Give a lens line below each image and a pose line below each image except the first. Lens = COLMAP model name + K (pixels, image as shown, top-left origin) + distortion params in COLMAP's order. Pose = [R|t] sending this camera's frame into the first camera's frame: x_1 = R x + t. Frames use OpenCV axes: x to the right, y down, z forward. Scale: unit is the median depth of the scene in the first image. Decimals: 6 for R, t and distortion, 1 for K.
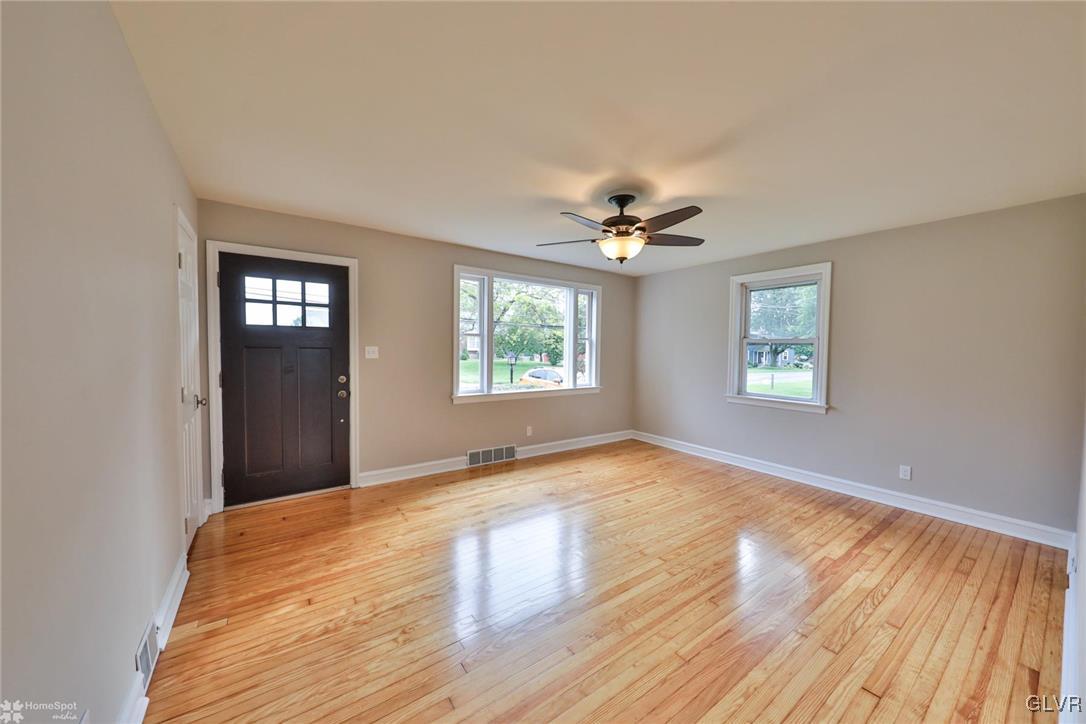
lens RADIAL K [[379.7, 0, 543.0], [0, 379.7, 362.0], [0, 0, 1]] dist [-0.000440, -0.005362]
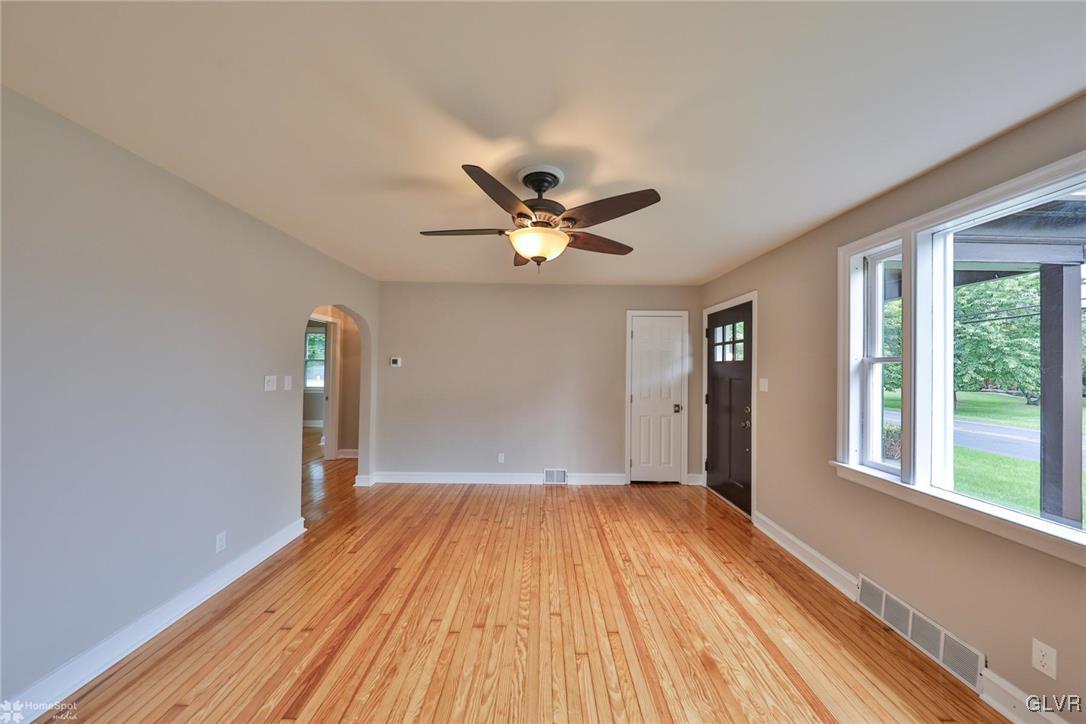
lens RADIAL K [[362.3, 0, 543.0], [0, 362.3, 362.0], [0, 0, 1]] dist [0.001573, -0.003622]
pose [[-0.581420, -0.030333, -0.813038, 0.601250], [-0.048290, 0.998830, -0.002731, -0.054595], [0.812169, 0.037673, -0.582204, 1.108855]]
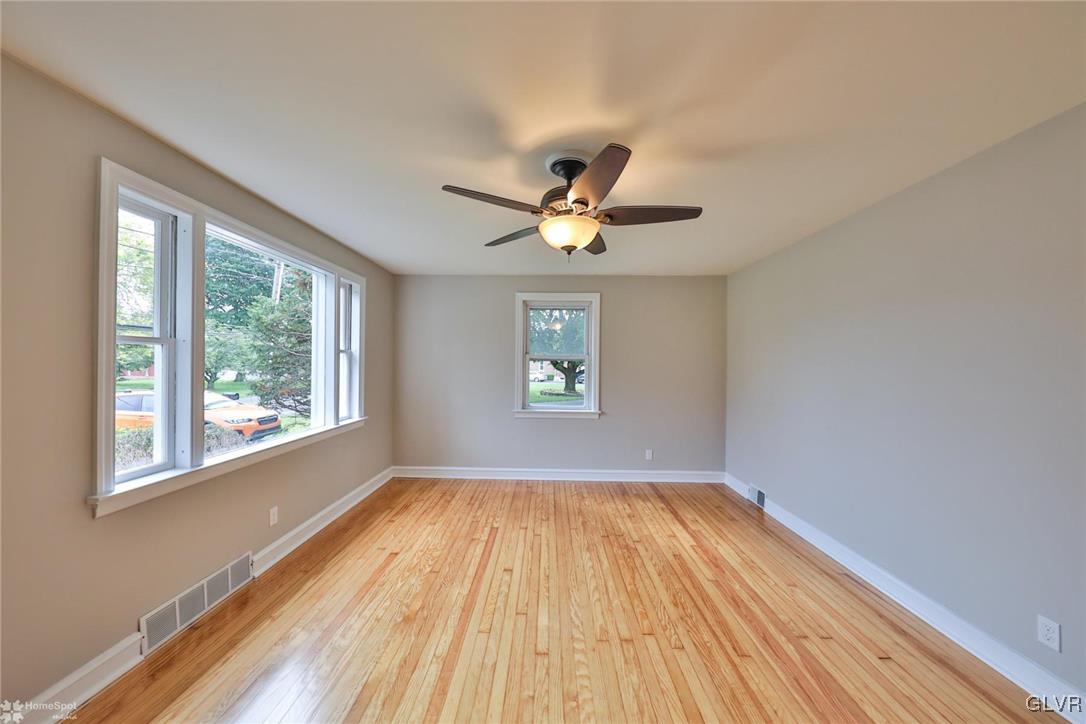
lens RADIAL K [[357.5, 0, 543.0], [0, 357.5, 362.0], [0, 0, 1]] dist [-0.000012, -0.004116]
pose [[0.598288, -0.005321, 0.801263, -0.292270], [0.024563, 0.999630, -0.011703, -0.036531], [-0.800905, 0.026683, 0.598197, 0.493160]]
